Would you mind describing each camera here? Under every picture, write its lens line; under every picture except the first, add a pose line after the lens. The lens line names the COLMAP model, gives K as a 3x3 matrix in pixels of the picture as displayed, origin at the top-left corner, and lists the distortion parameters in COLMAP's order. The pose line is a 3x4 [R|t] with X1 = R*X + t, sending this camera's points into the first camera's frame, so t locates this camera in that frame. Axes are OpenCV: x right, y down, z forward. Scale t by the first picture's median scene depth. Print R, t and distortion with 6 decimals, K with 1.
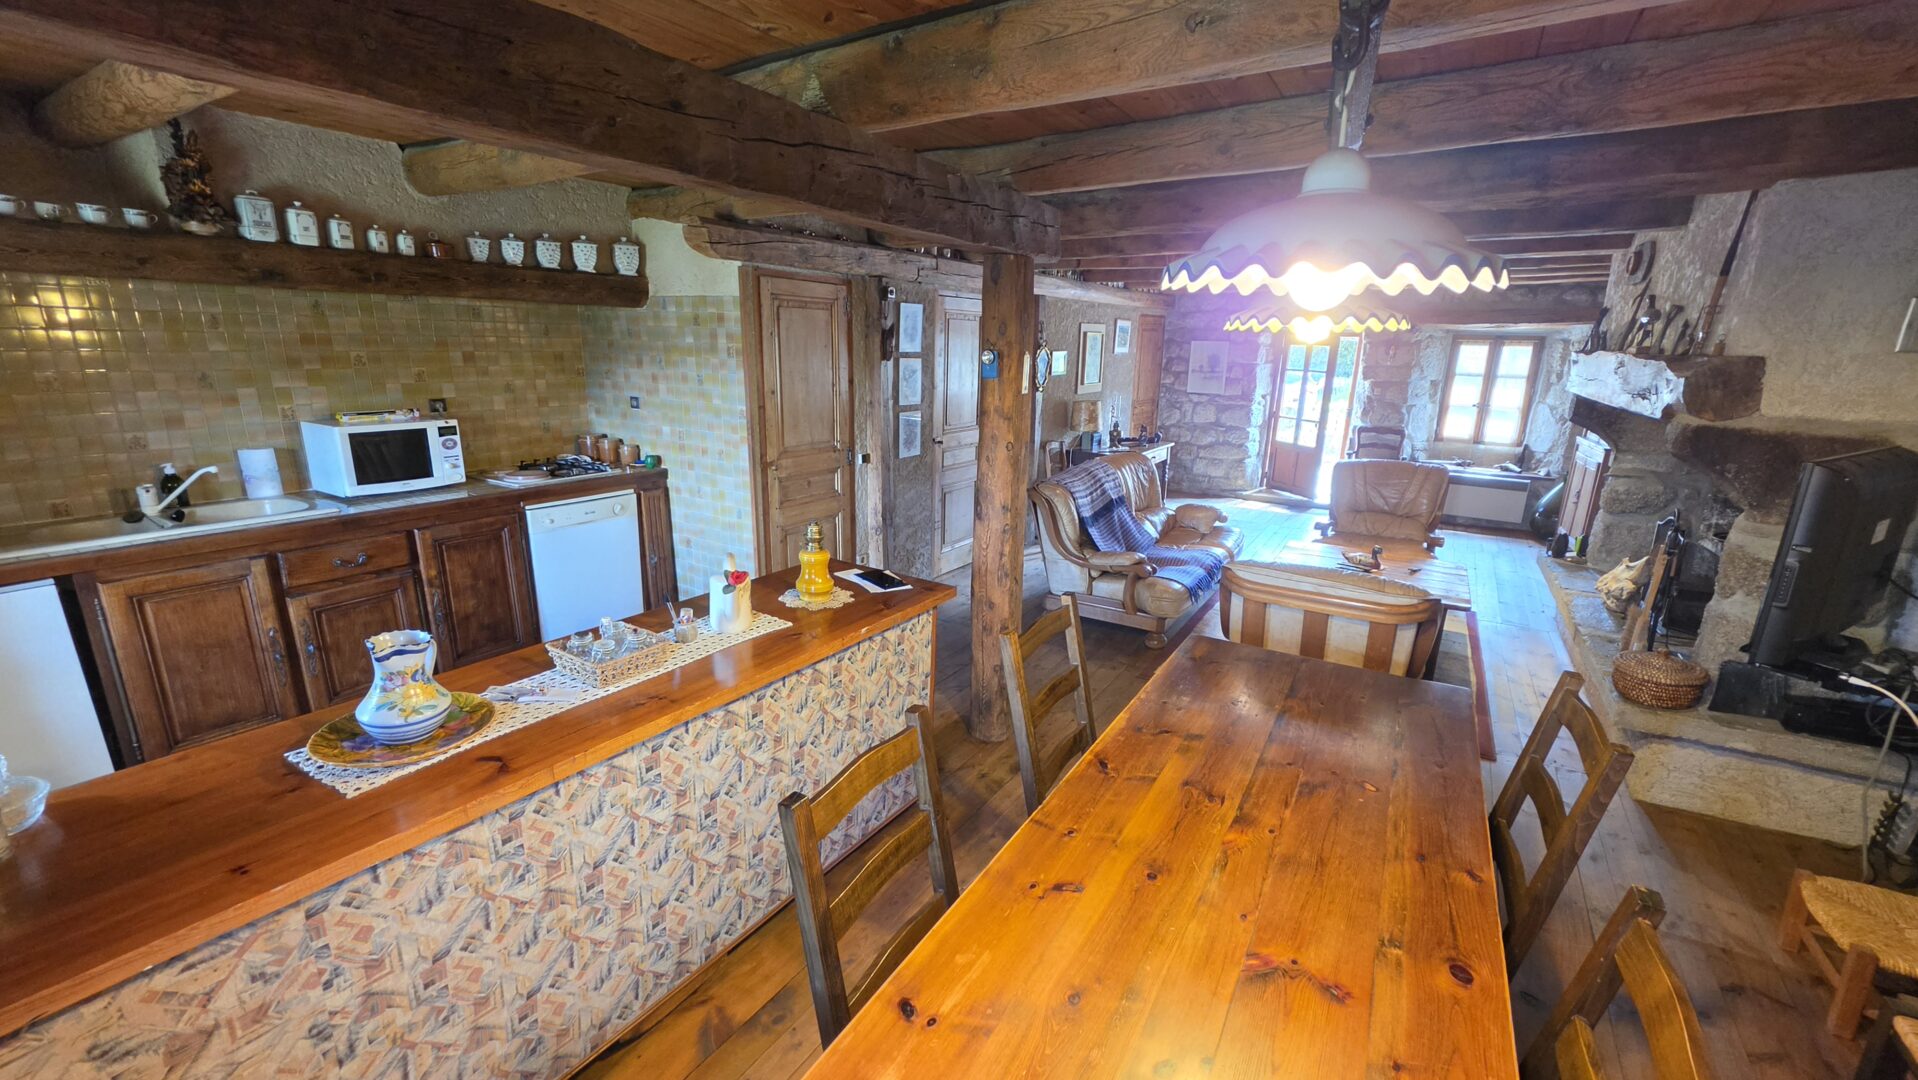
lens RADIAL K [[769.8, 0, 962.0], [0, 769.8, 549.9], [0, 0, 1]] dist [-0.001805, 0.000237]
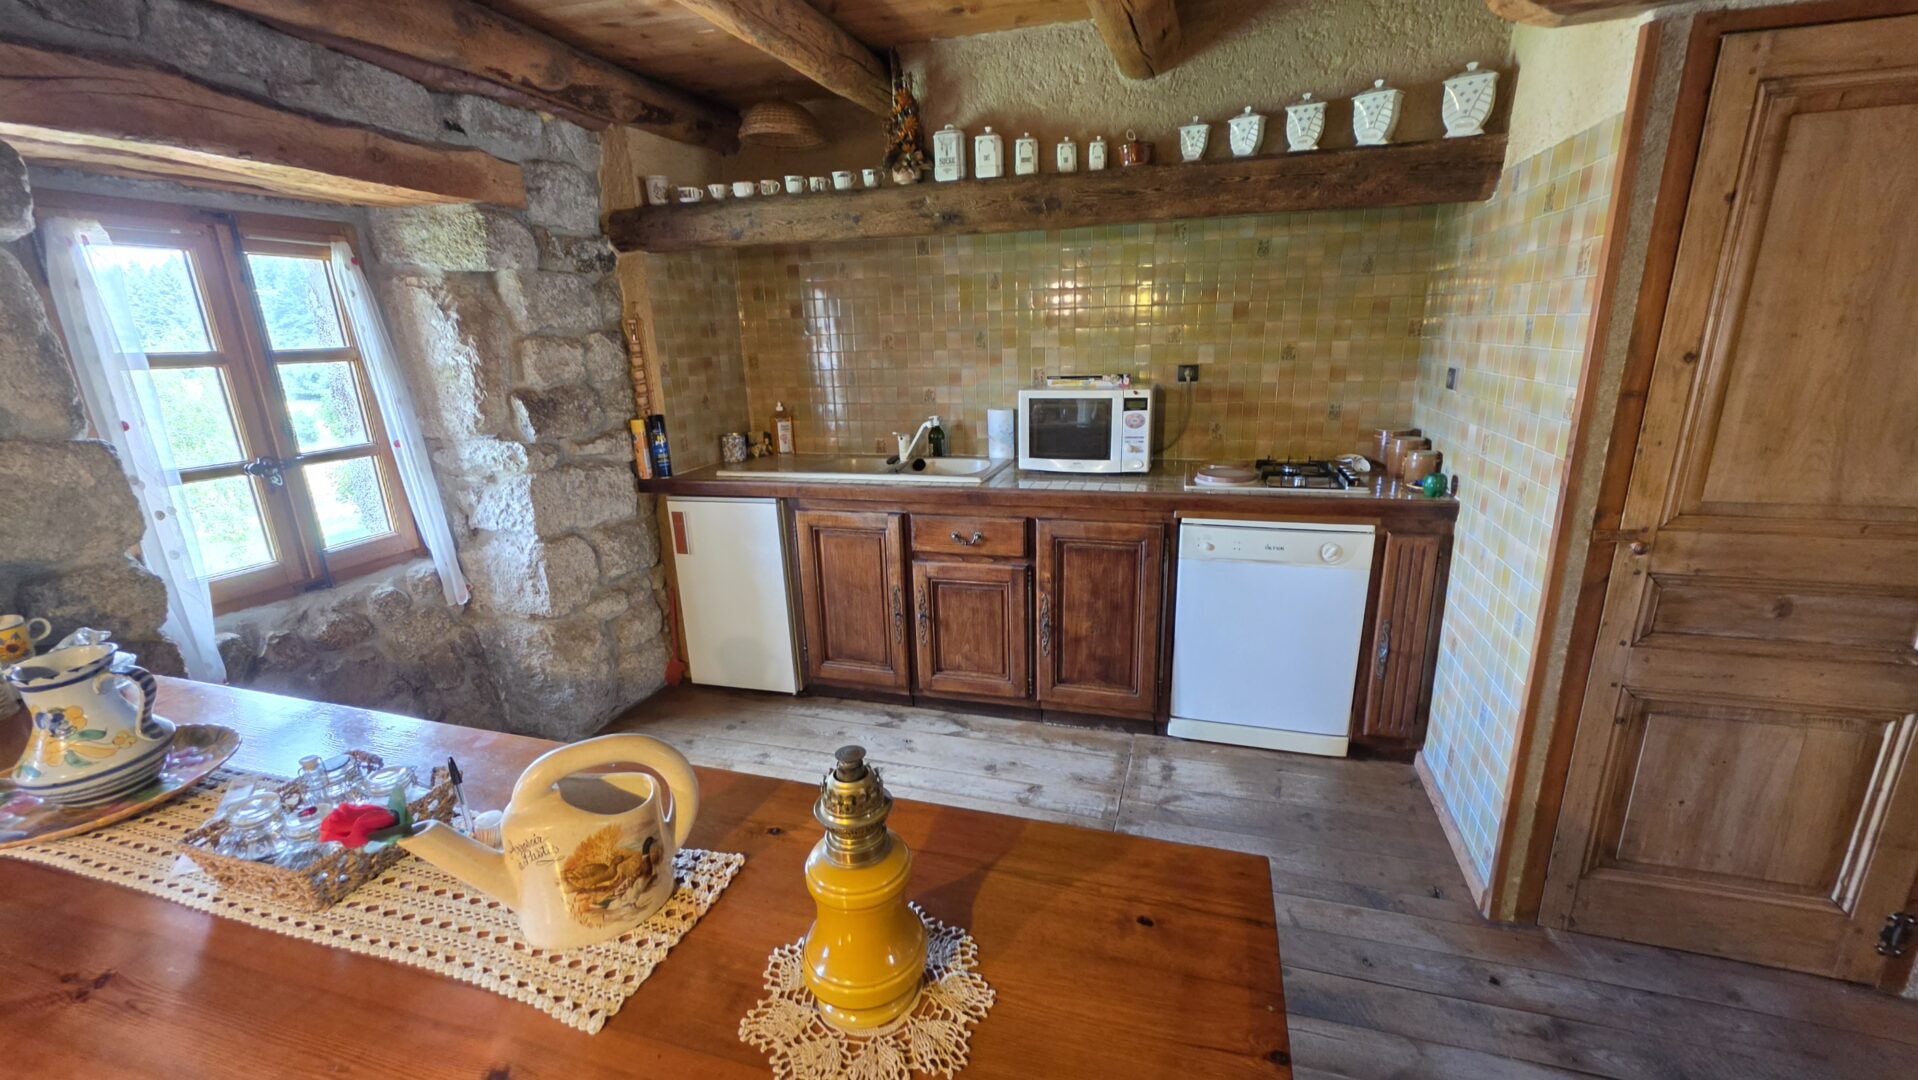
lens RADIAL K [[769.8, 0, 962.0], [0, 769.8, 549.9], [0, 0, 1]] dist [-0.001805, 0.000237]
pose [[0.263397, 0.232257, -0.936311, 0.043271], [-0.218017, 0.959805, 0.176754, -0.113504], [0.939729, 0.157575, 0.303446, 0.630108]]
